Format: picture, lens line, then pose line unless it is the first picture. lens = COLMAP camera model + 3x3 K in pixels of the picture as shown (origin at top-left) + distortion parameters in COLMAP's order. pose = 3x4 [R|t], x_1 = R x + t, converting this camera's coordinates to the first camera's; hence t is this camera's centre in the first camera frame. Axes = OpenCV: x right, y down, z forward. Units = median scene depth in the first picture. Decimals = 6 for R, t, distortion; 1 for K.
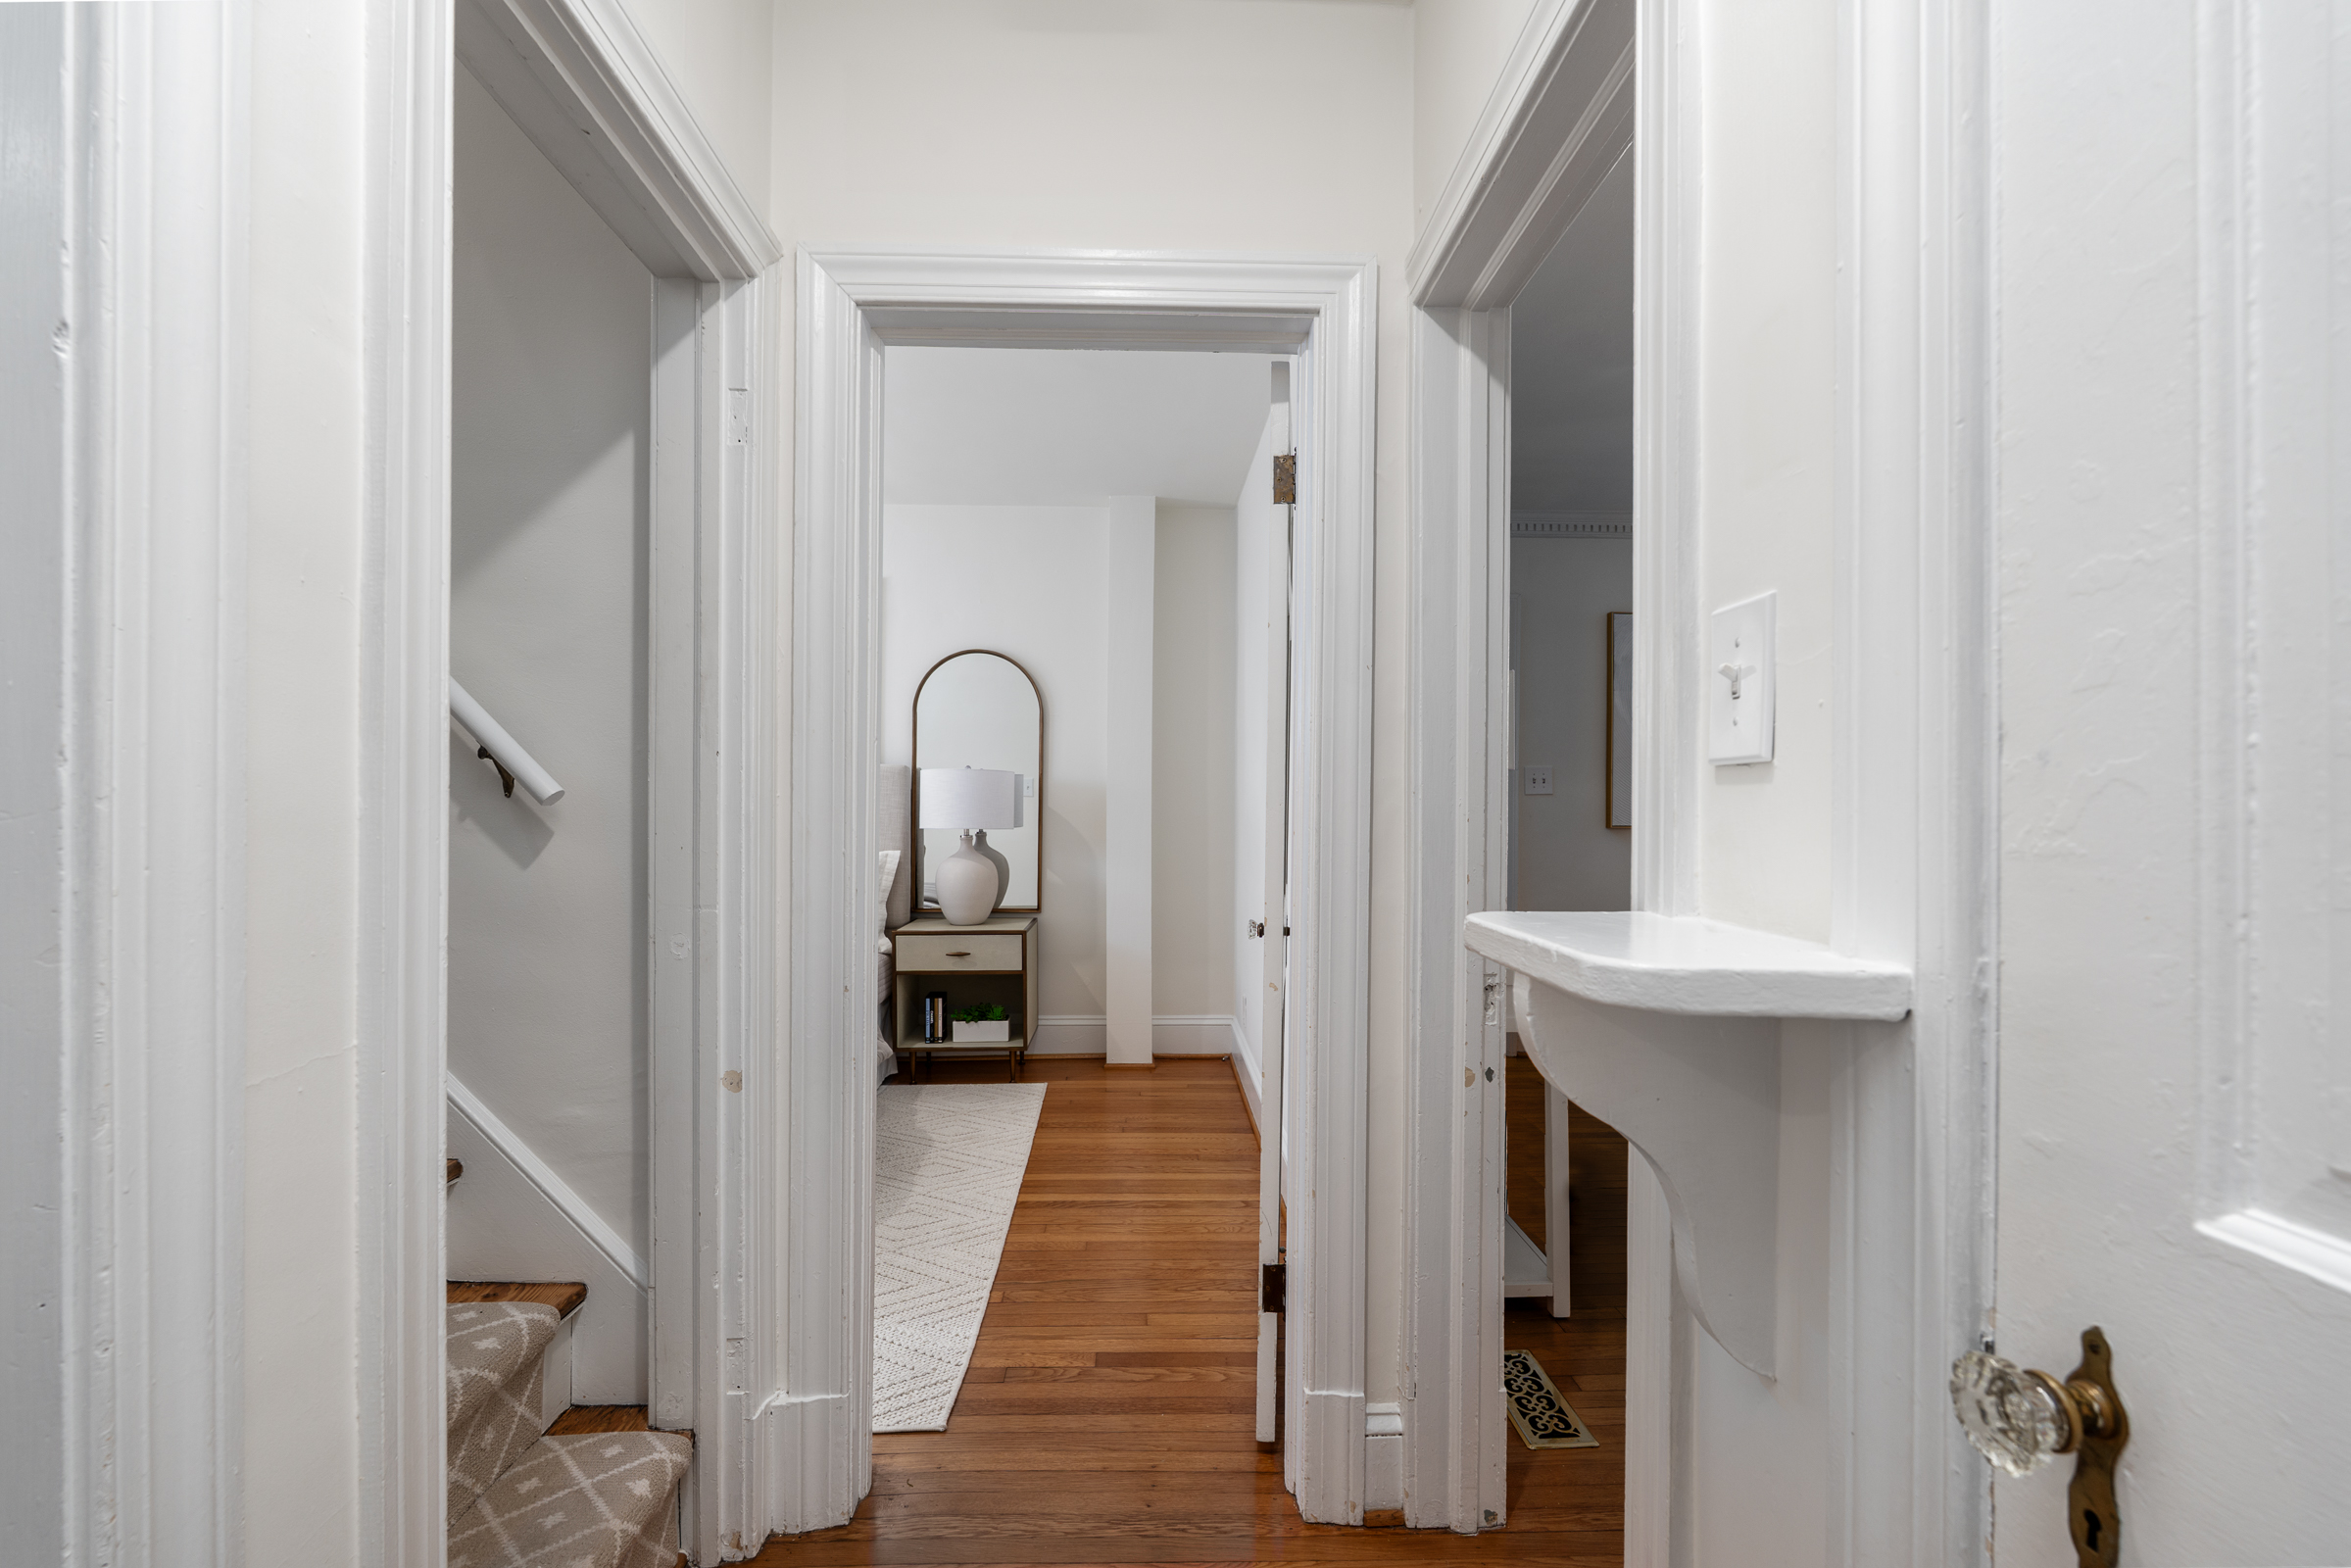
lens RADIAL K [[1056.5, 0, 1170.5], [0, 1056.5, 797.5], [0, 0, 1]] dist [-0.007066, 0.000273]
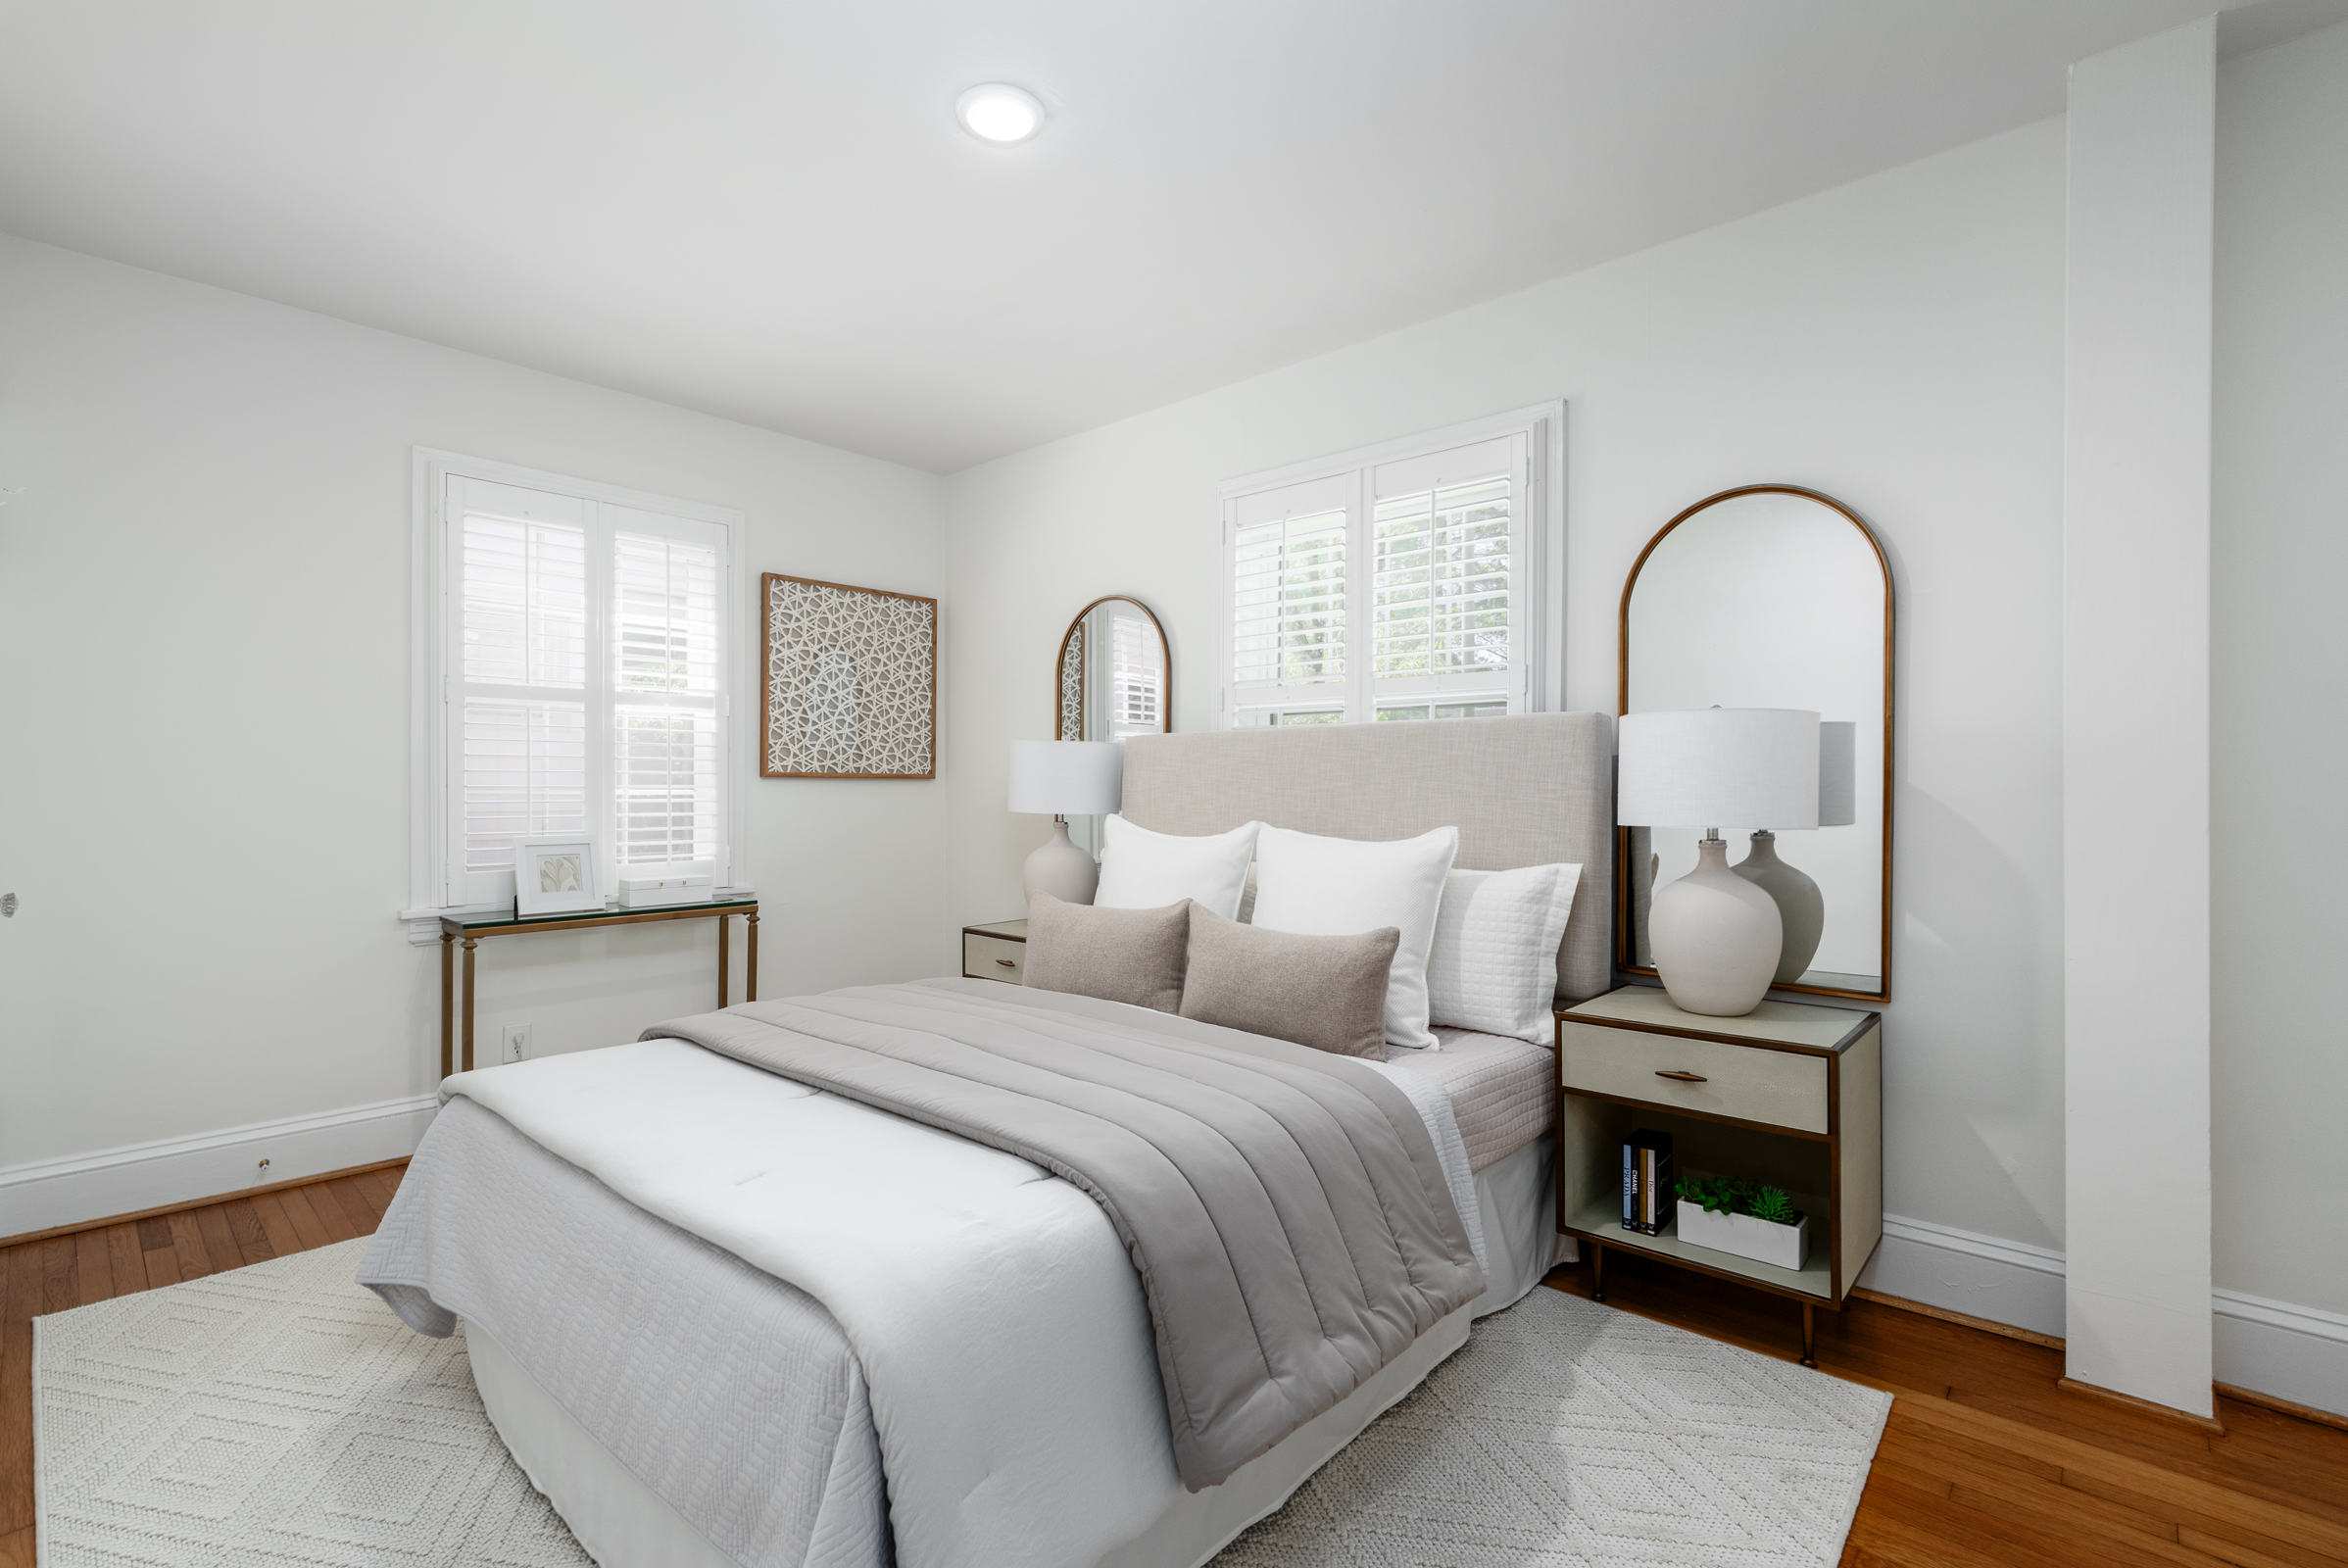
lens RADIAL K [[1055.1, 0, 1178.3], [0, 1055.1, 793.1], [0, 0, 1]] dist [-0.007066, 0.000273]
pose [[0.722065, -0.003456, -0.691817, -0.026189], [0.002669, 0.999994, -0.002210, 0.014273], [0.691820, -0.000251, 0.722070, 0.458353]]
